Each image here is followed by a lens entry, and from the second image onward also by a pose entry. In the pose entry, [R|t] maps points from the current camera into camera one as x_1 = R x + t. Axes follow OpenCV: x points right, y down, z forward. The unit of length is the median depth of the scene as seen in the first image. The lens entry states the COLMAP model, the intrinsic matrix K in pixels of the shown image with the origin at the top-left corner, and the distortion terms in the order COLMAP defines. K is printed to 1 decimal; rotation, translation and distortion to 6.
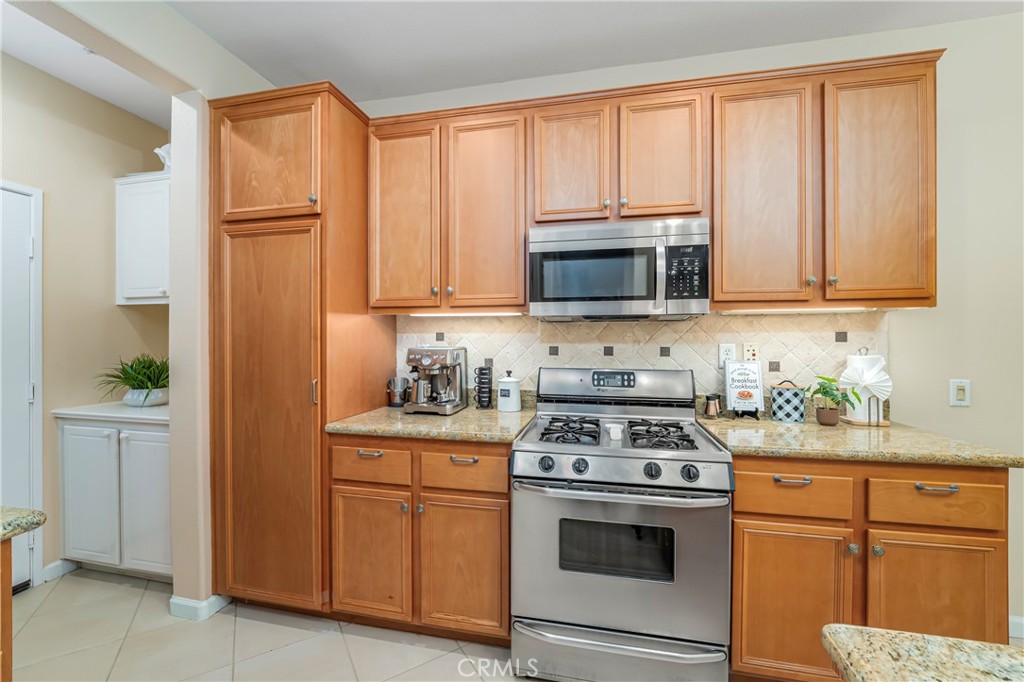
lens RADIAL K [[418.3, 0, 511.8], [0, 418.3, 341.9], [0, 0, 1]] dist [-0.014435, 0.002293]
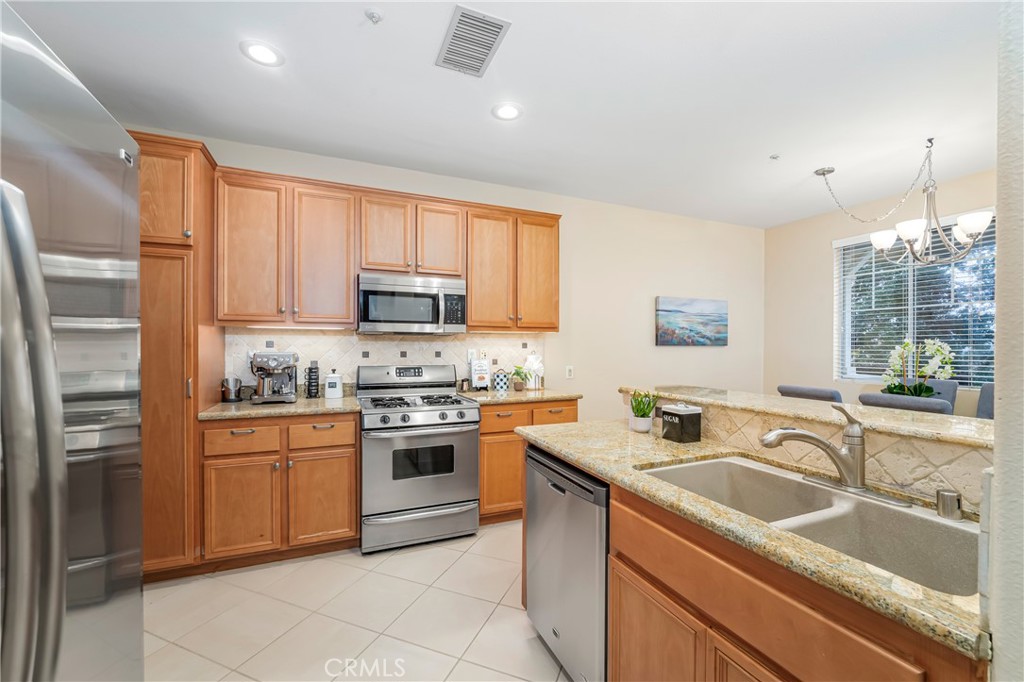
lens RADIAL K [[418.3, 0, 513.1], [0, 418.3, 346.4], [0, 0, 1]] dist [-0.014435, 0.002293]
pose [[0.809536, 0.002364, 0.587066, -0.410653], [0.001824, 0.999977, -0.006541, 0.004214], [-0.587068, 0.006366, 0.809513, -0.572051]]
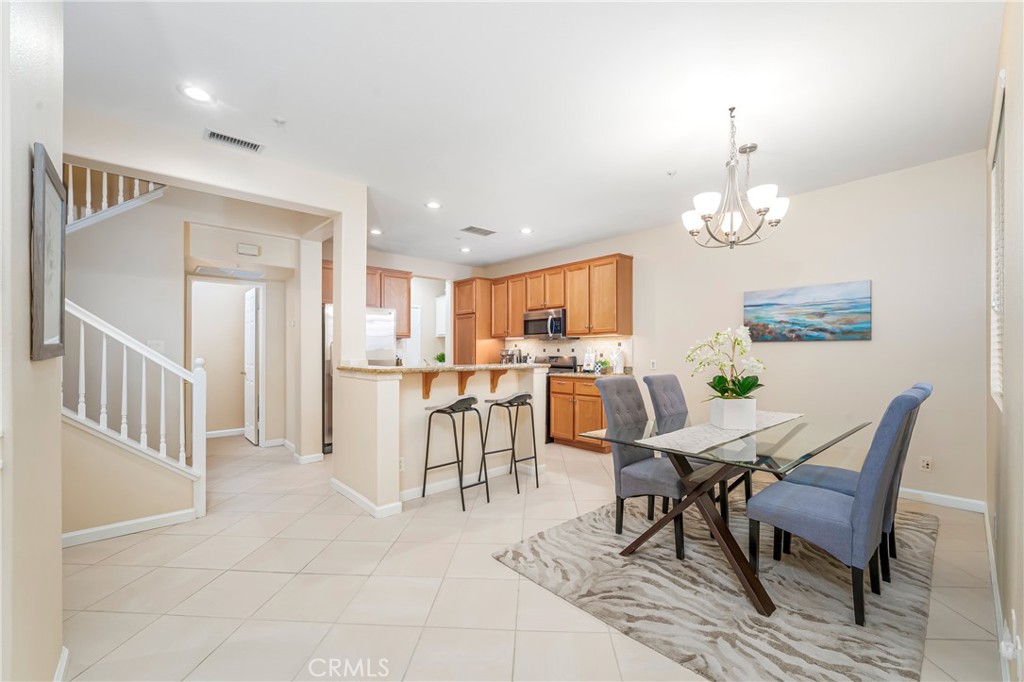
lens RADIAL K [[418.3, 0, 509.3], [0, 418.3, 349.4], [0, 0, 1]] dist [-0.014435, 0.002293]
pose [[0.811920, -0.003697, -0.583757, 1.959628], [-0.004538, 0.999910, -0.012644, 0.063997], [0.583751, 0.012915, 0.811830, -1.826037]]
